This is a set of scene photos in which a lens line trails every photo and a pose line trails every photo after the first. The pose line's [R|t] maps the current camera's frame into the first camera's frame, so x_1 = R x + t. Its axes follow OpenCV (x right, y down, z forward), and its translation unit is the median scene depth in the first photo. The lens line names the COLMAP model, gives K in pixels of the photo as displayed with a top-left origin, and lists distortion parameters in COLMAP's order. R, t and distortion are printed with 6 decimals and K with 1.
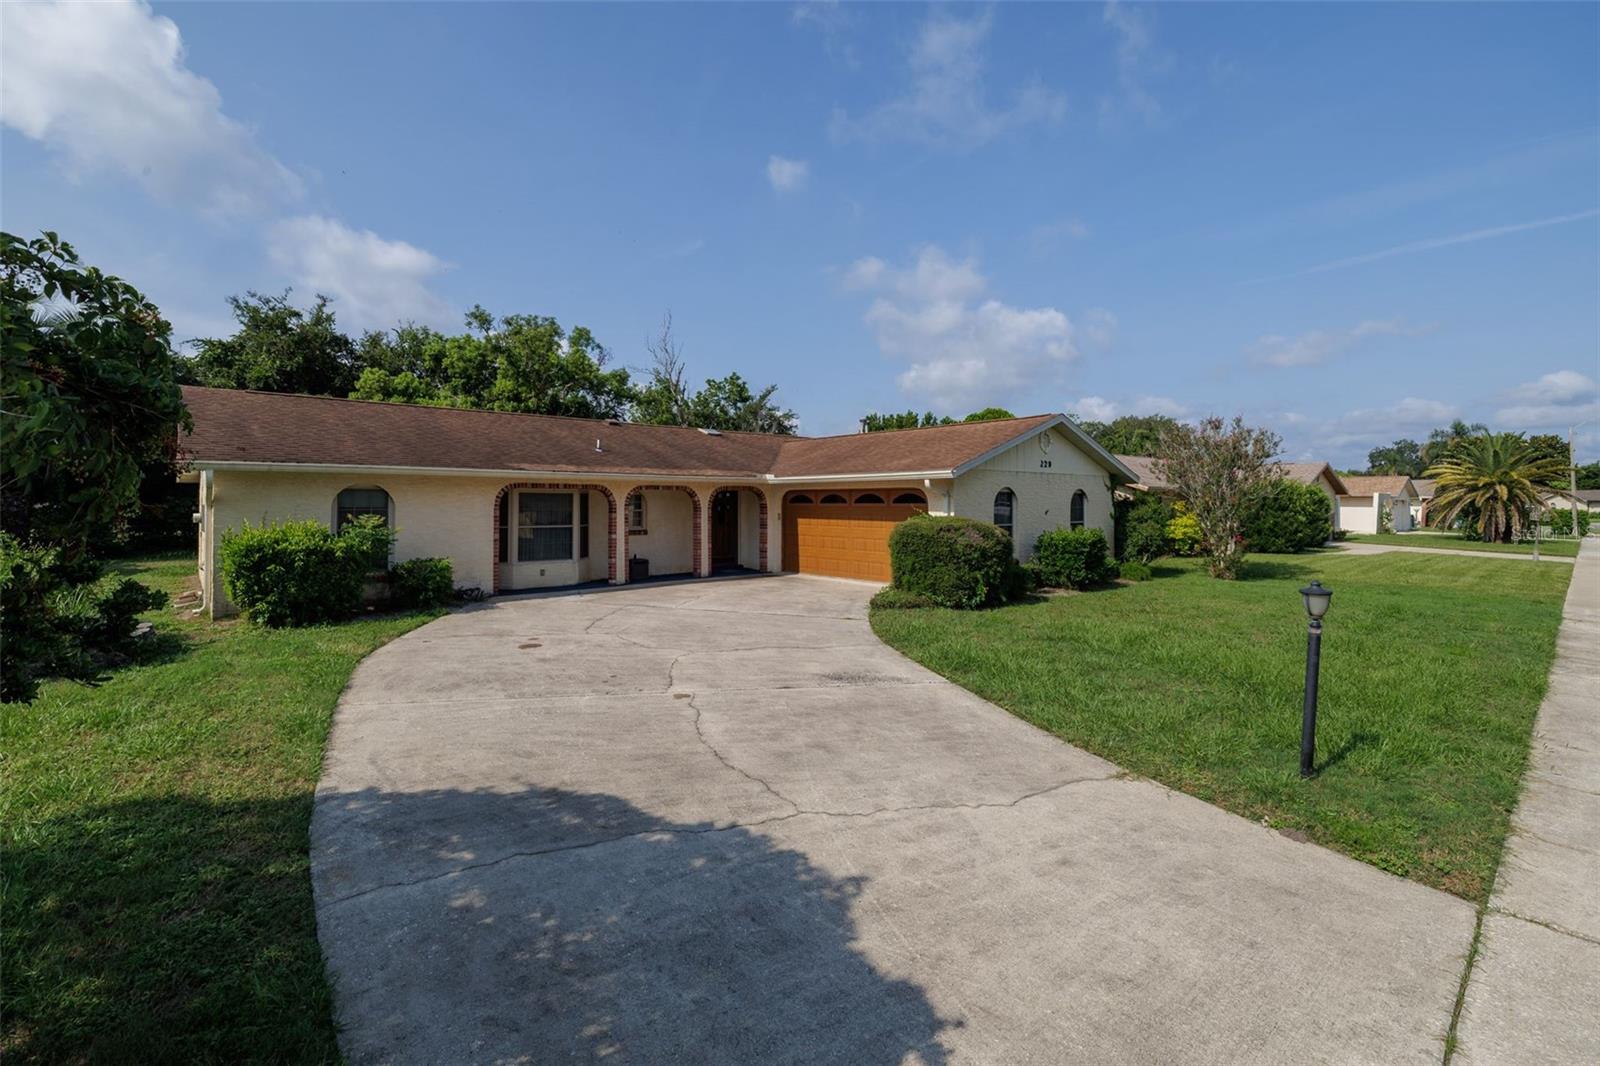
lens RADIAL K [[679.2, 0, 798.1], [0, 679.2, 502.4], [0, 0, 1]] dist [0.000706, 0.000024]
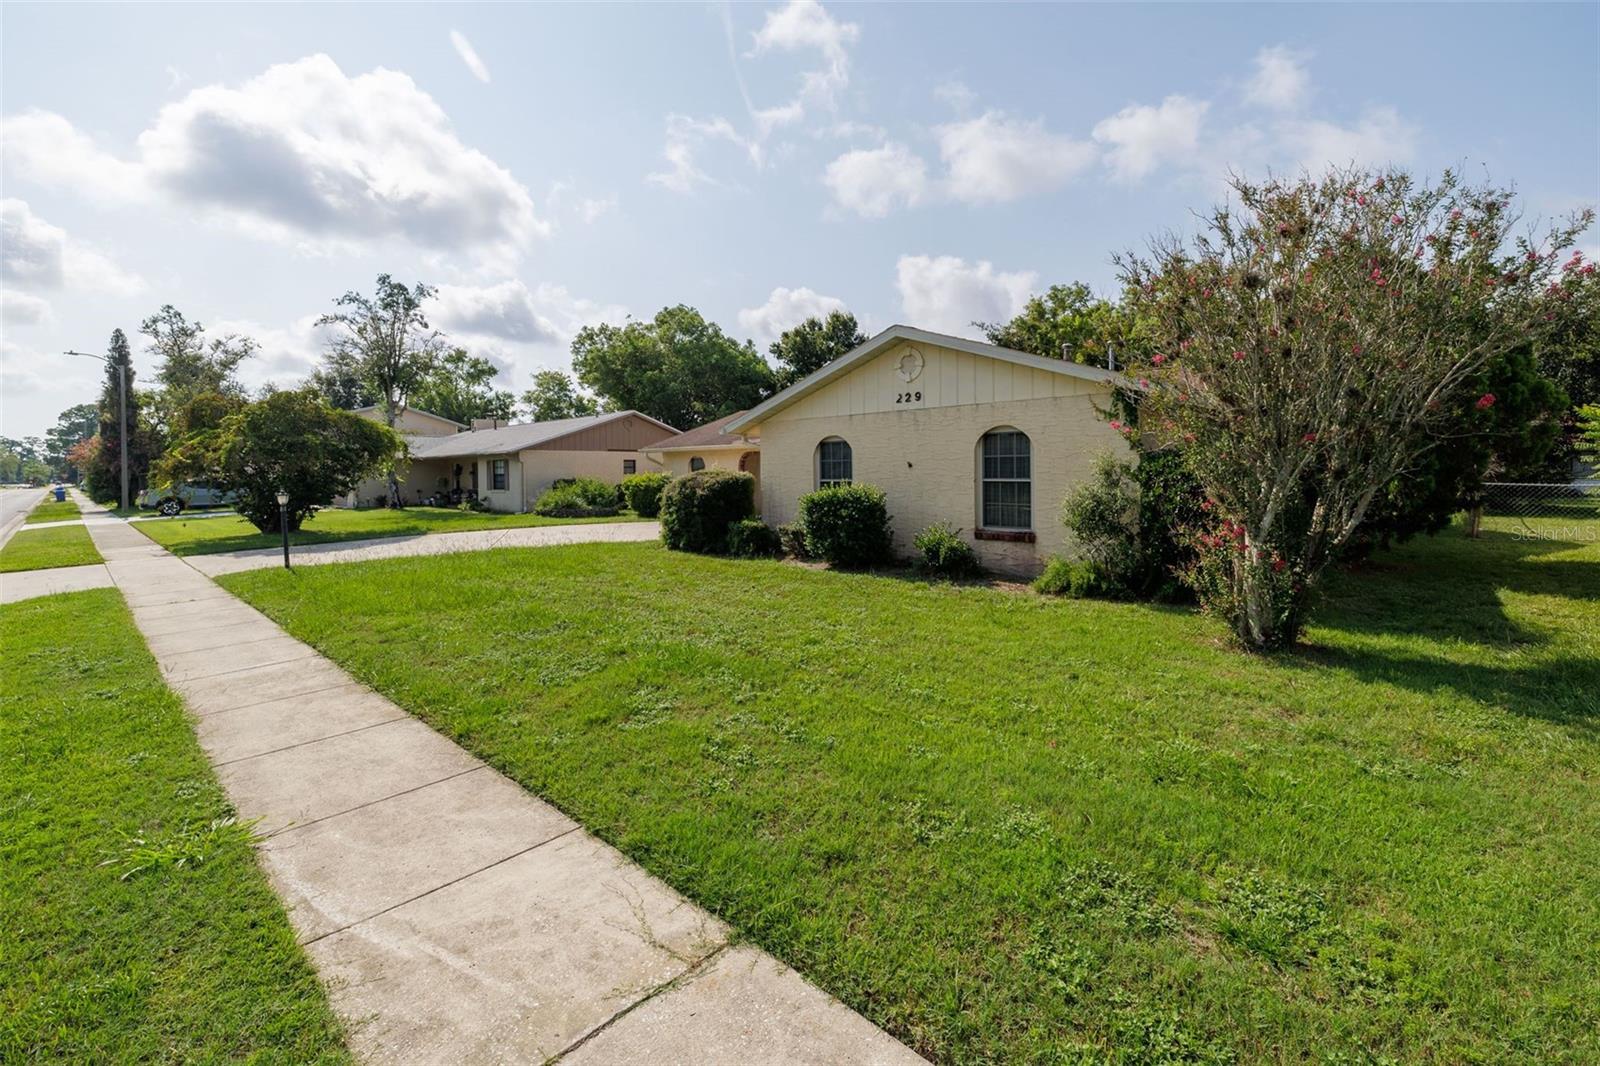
lens RADIAL K [[679.2, 0, 798.1], [0, 679.2, 502.4], [0, 0, 1]] dist [0.000706, 0.000024]
pose [[0.131055, 0.039944, -0.990570, 1.134632], [0.011173, 0.999065, 0.041765, 0.024412], [0.991312, -0.016541, 0.130486, 0.840141]]
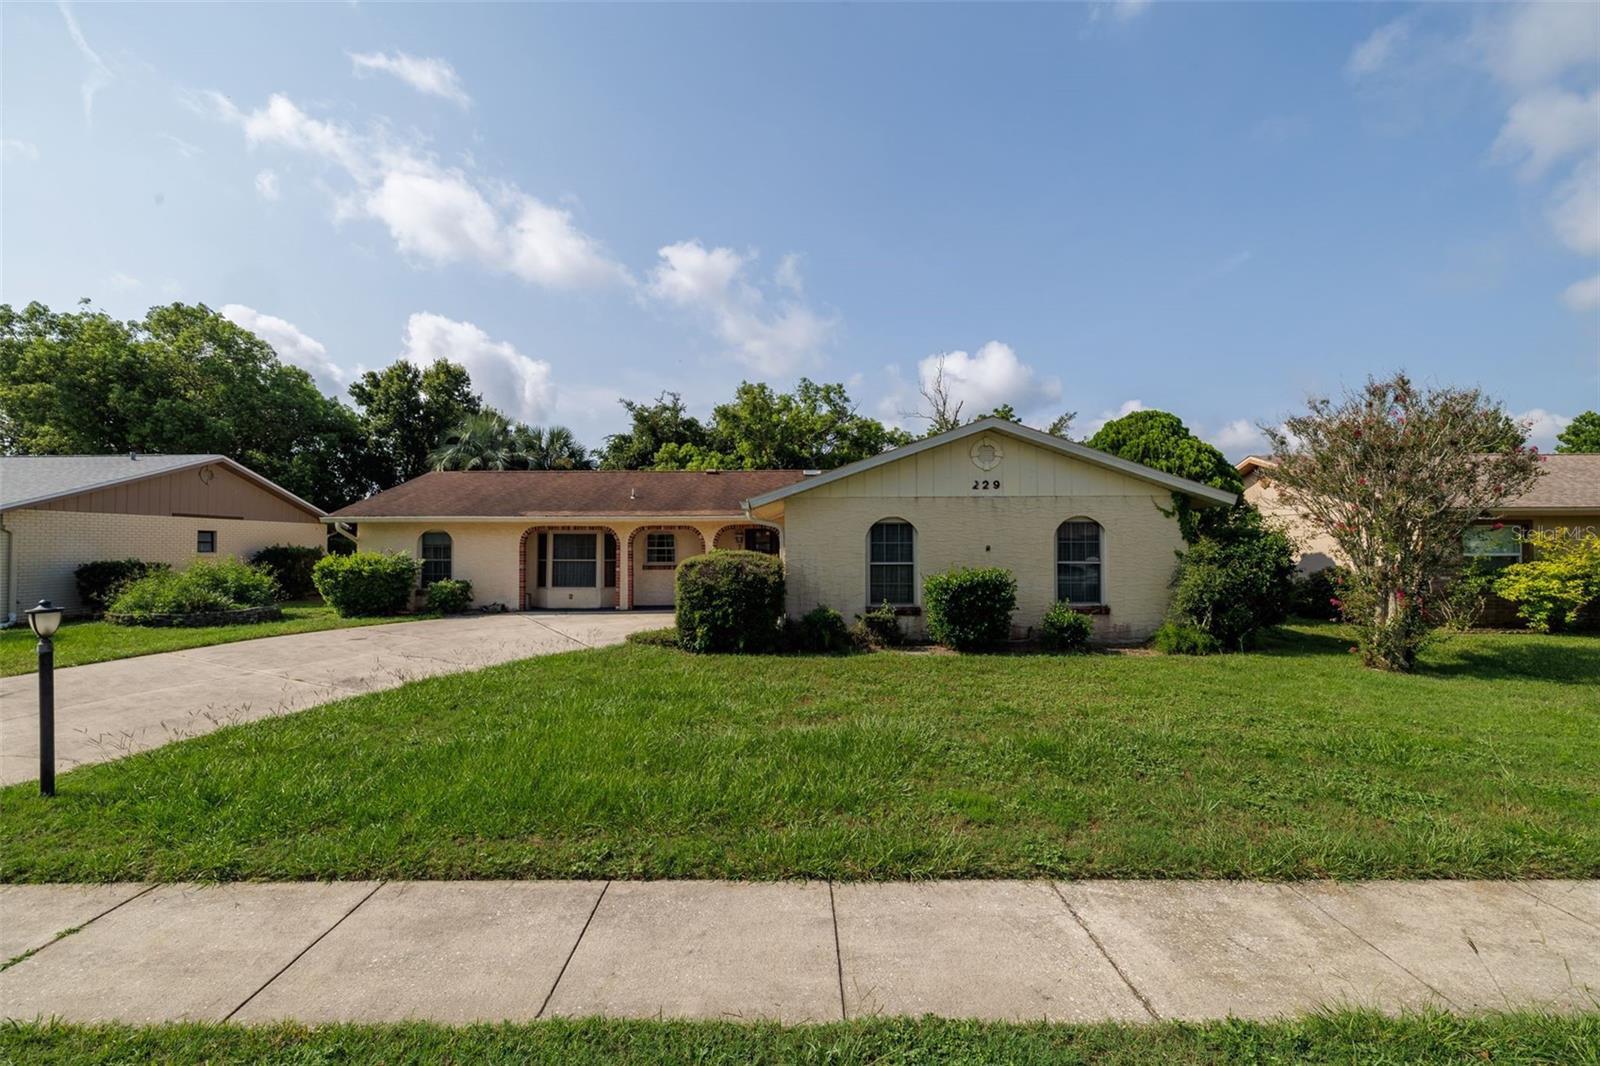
lens RADIAL K [[663.2, 0, 794.6], [0, 663.2, 555.1], [0, 0, 1]] dist [0.001291, 0.000054]
pose [[0.772744, 0.003577, -0.634708, 0.714519], [0.004841, 0.999922, 0.011528, 0.013282], [0.634699, -0.011981, 0.772666, 0.306944]]
